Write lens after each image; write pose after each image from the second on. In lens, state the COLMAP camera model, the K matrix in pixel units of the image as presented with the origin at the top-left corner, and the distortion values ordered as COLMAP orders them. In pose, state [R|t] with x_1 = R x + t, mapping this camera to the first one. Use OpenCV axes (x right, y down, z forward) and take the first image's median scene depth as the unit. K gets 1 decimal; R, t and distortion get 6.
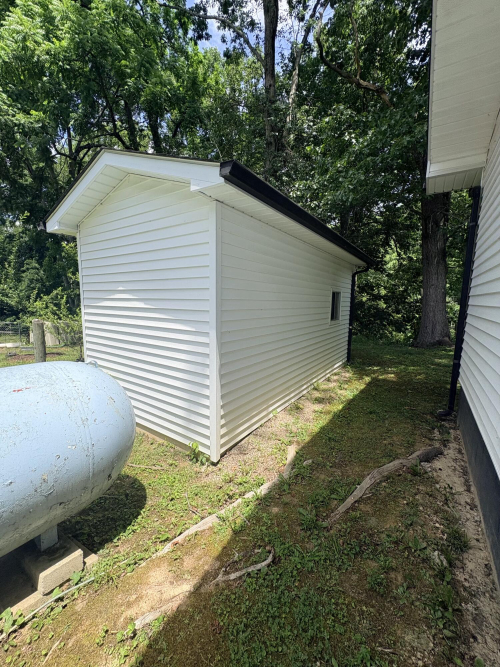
lens RADIAL K [[265.4, 0, 250.3], [0, 265.4, 334.4], [0, 0, 1]] dist [0.000275, 0.000498]
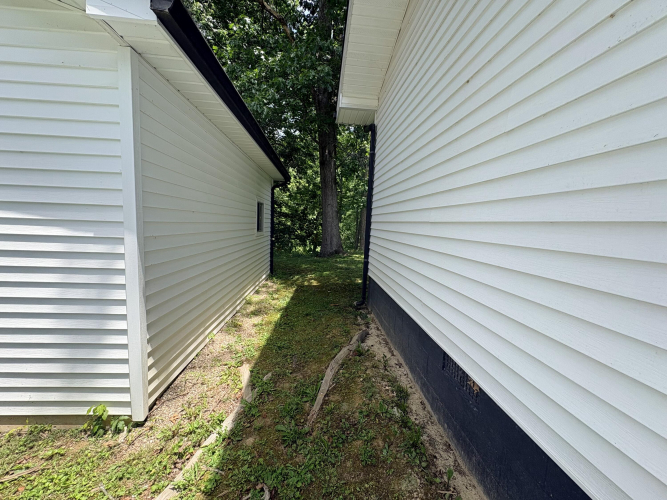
lens RADIAL K [[265.4, 0, 333.0], [0, 265.4, 250.4], [0, 0, 1]] dist [0.000275, 0.000498]
pose [[0.796040, -0.046405, 0.603462, -0.128808], [0.051405, 0.998637, 0.008984, 0.044474], [-0.603057, 0.023870, 0.797341, 0.110440]]
